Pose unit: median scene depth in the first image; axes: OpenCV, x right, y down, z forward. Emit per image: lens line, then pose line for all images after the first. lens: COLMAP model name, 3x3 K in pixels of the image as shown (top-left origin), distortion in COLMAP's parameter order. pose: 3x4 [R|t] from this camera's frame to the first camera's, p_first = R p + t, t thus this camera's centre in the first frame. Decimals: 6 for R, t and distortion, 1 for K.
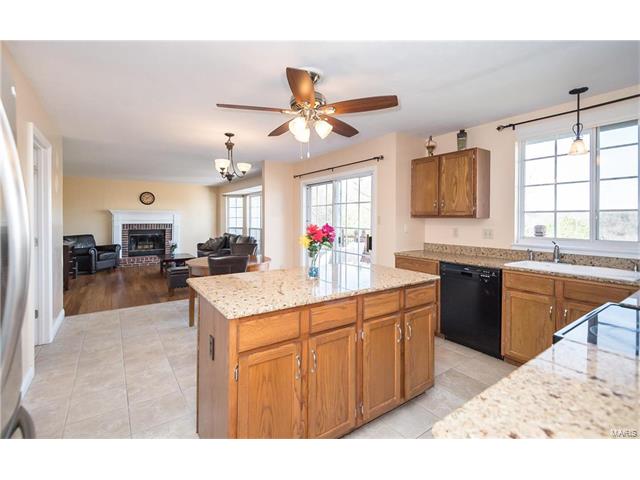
lens RADIAL K [[292.1, 0, 322.3], [0, 292.1, 223.6], [0, 0, 1]] dist [0.001020, 0.000135]
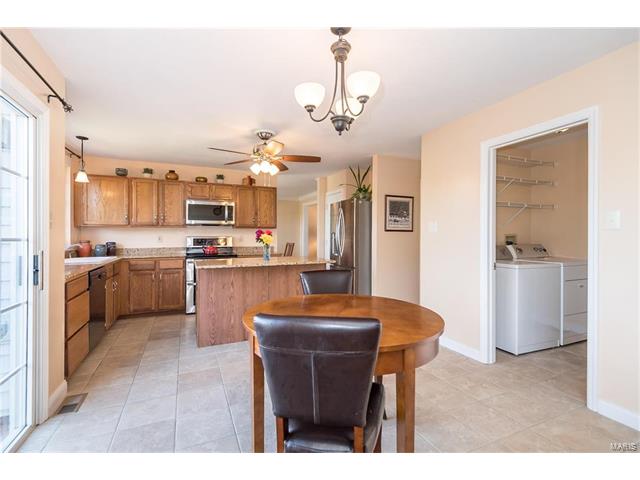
lens RADIAL K [[293.9, 0, 318.0], [0, 293.9, 236.3], [0, 0, 1]] dist [0.038304, -0.039256]
pose [[-0.981063, -0.010086, 0.193426, -0.488661], [-0.008479, 0.999922, 0.009134, 0.008364], [-0.193503, 0.007321, -0.981072, 1.956992]]
